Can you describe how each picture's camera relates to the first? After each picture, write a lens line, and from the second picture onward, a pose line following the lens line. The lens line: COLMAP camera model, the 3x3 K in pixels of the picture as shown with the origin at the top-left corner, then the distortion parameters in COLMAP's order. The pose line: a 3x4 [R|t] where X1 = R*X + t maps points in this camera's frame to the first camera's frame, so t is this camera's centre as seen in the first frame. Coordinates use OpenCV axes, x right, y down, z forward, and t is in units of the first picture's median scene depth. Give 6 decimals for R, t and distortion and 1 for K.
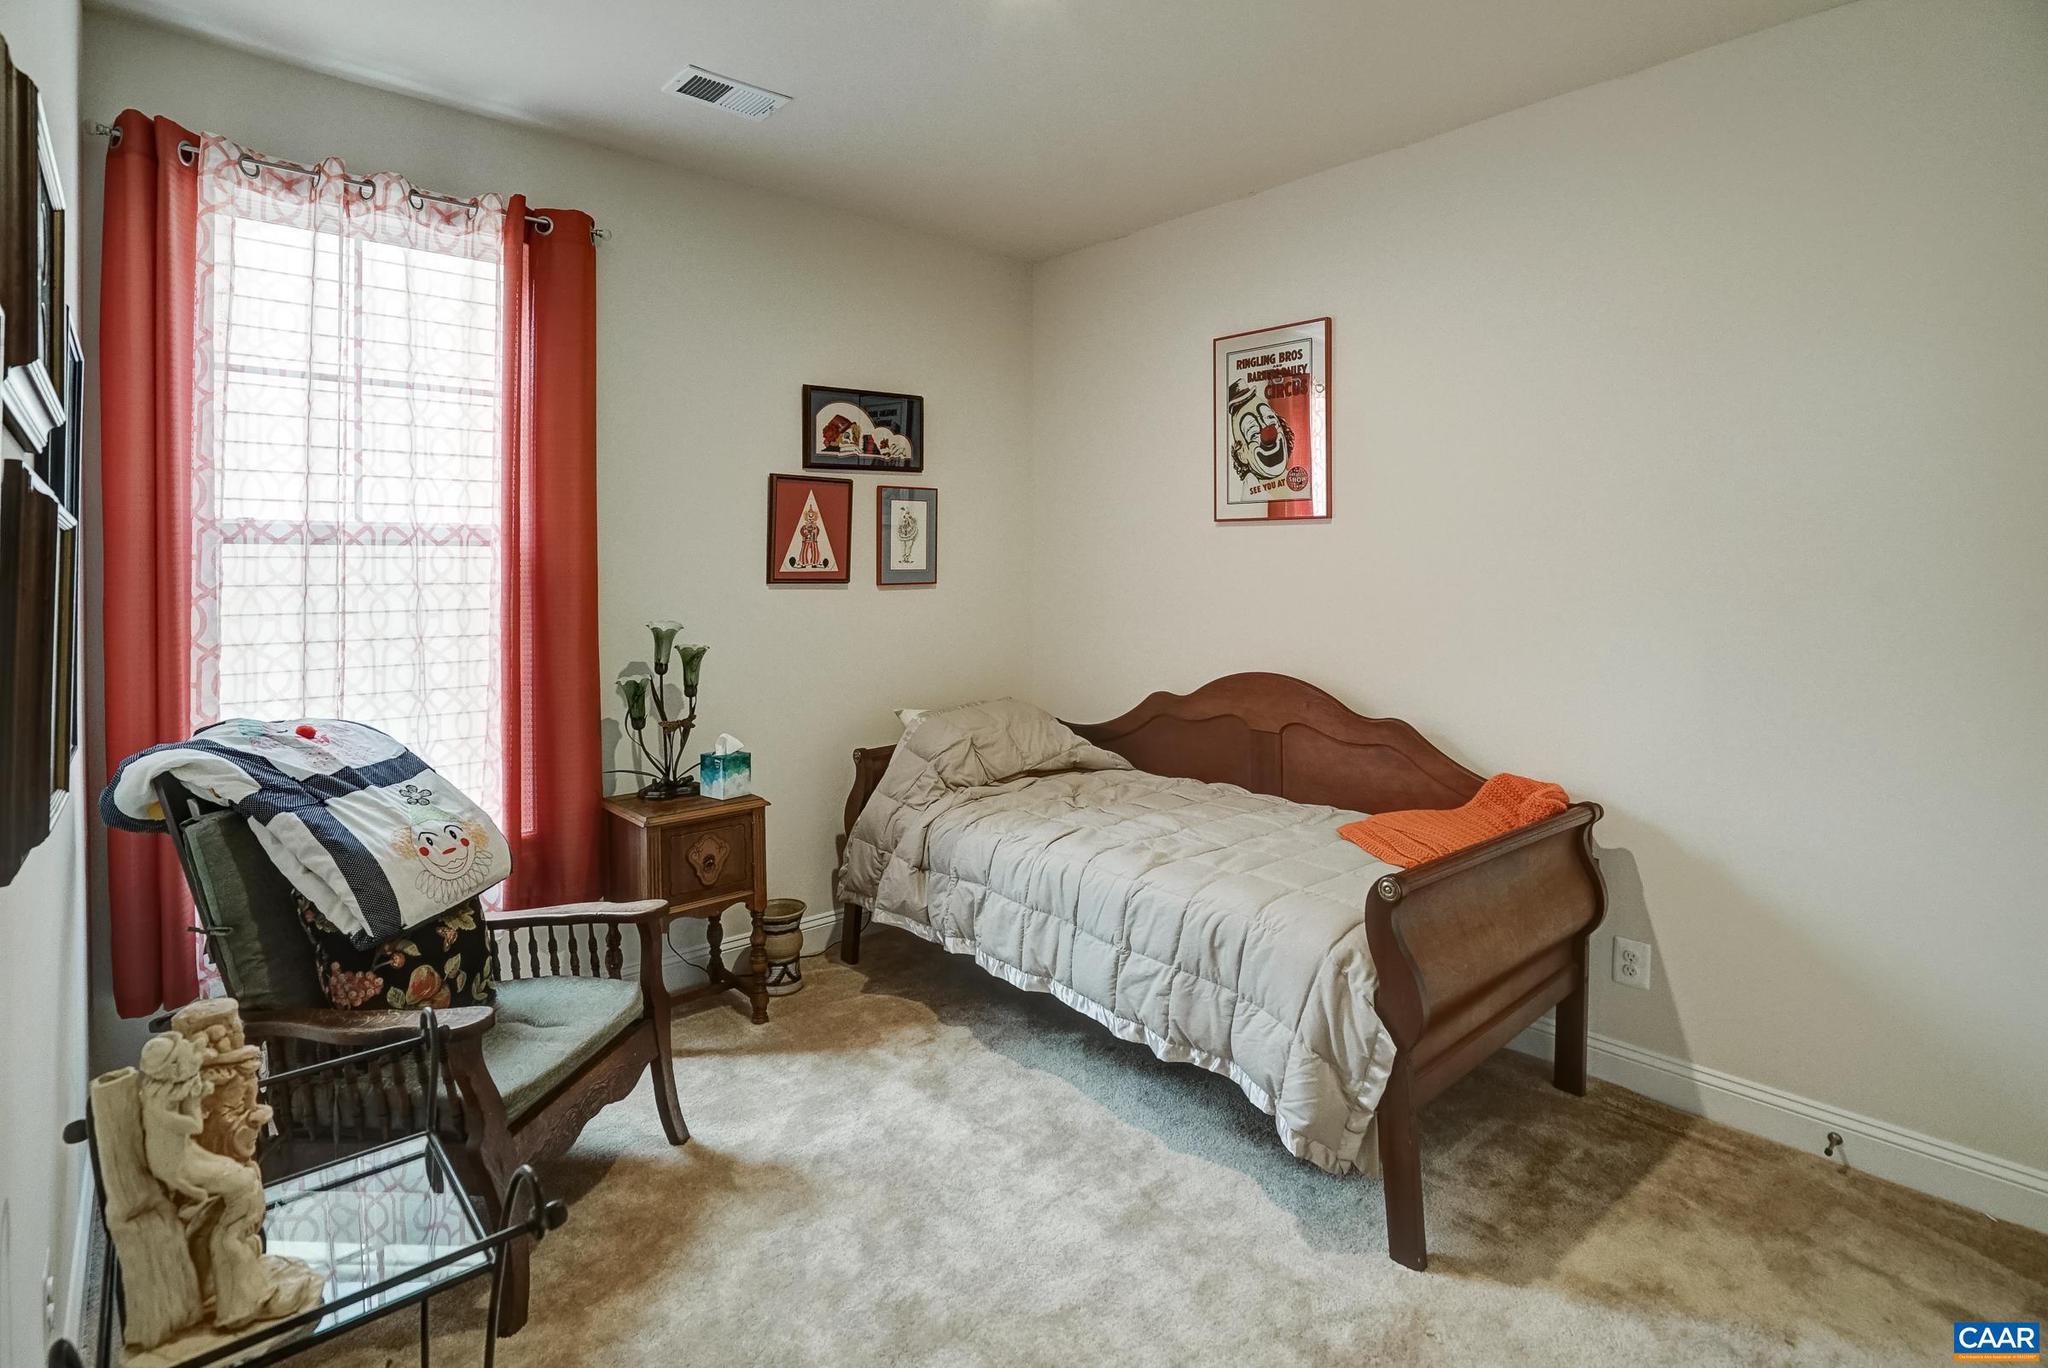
lens RADIAL K [[1012.3, 0, 1001.5], [0, 1012.3, 582.0], [0, 0, 1]] dist [-0.056227, 0.023140]
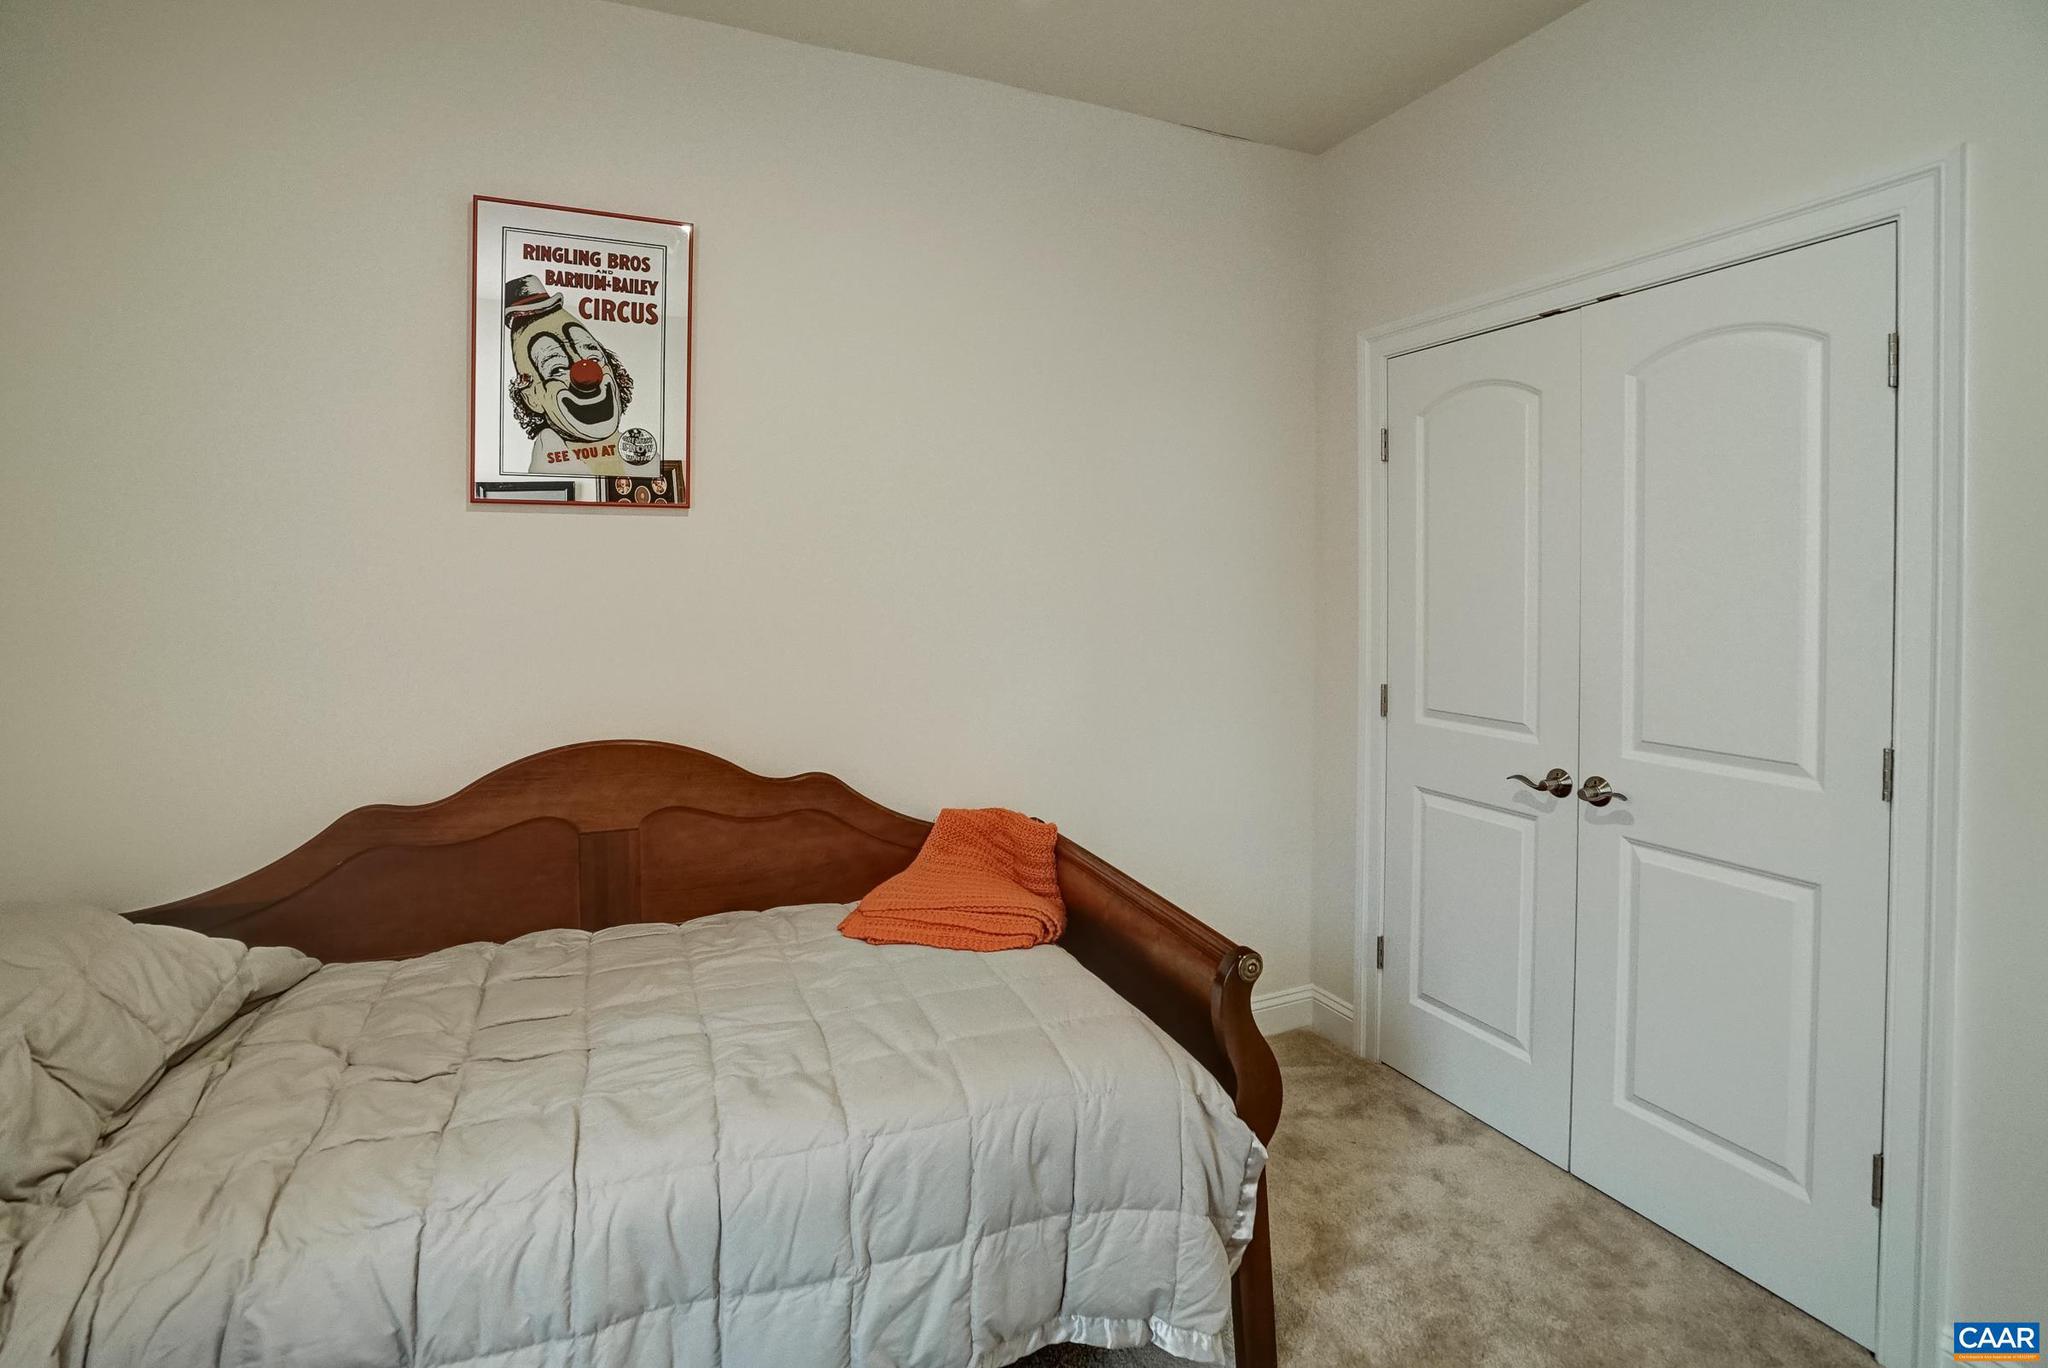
lens RADIAL K [[1012.3, 0, 1001.5], [0, 1012.3, 582.0], [0, 0, 1]] dist [-0.056227, 0.023140]
pose [[0.295605, -0.010578, 0.955252, -0.272561], [0.016637, 0.999844, 0.005923, -0.011529], [-0.955165, 0.014141, 0.295735, 0.555639]]
